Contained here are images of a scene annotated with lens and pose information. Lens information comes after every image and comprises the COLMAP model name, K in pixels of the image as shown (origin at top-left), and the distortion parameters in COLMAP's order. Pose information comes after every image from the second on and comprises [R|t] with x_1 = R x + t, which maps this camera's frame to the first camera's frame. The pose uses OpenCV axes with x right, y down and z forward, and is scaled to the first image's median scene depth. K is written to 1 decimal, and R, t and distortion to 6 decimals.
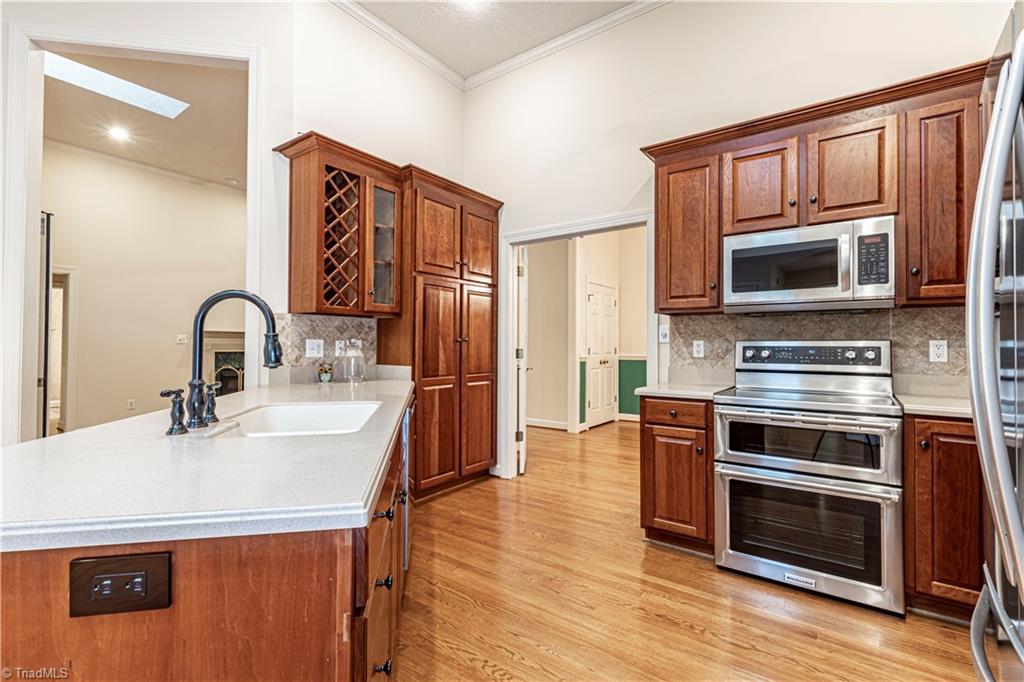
lens RADIAL K [[462.1, 0, 536.9], [0, 462.1, 339.7], [0, 0, 1]] dist [0.002868, -0.000012]
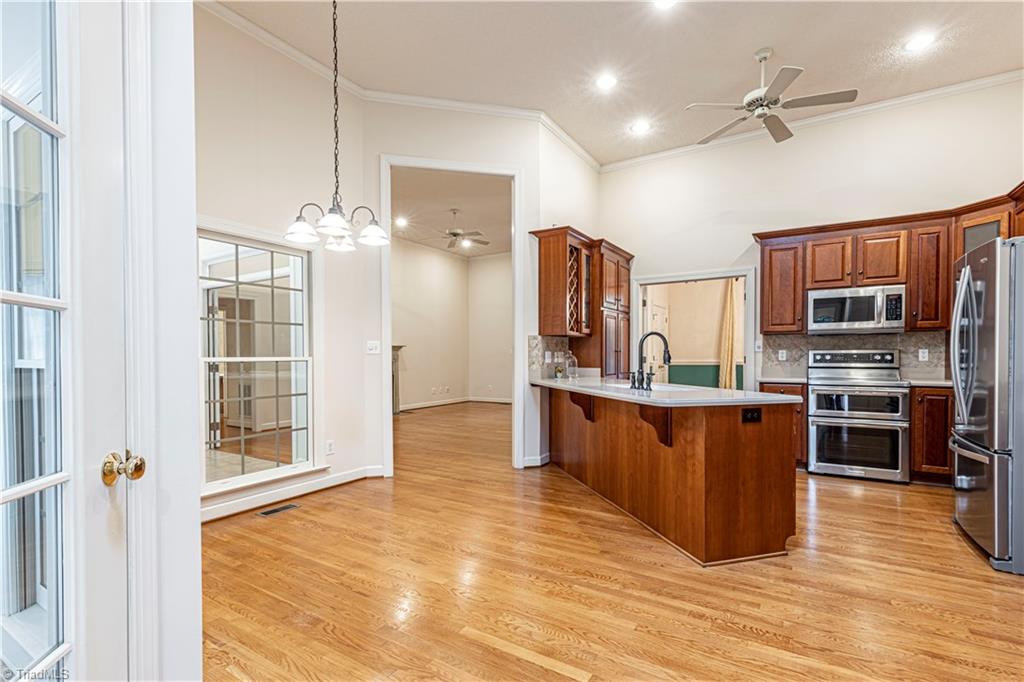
lens RADIAL K [[472.9, 0, 534.0], [0, 472.9, 364.8], [0, 0, 1]] dist [-0.001667, -0.000342]
pose [[0.997463, -0.010641, 0.070389, -0.735148], [0.008194, 0.999355, 0.034965, -0.013733], [-0.070716, -0.034300, 0.996907, -0.695922]]
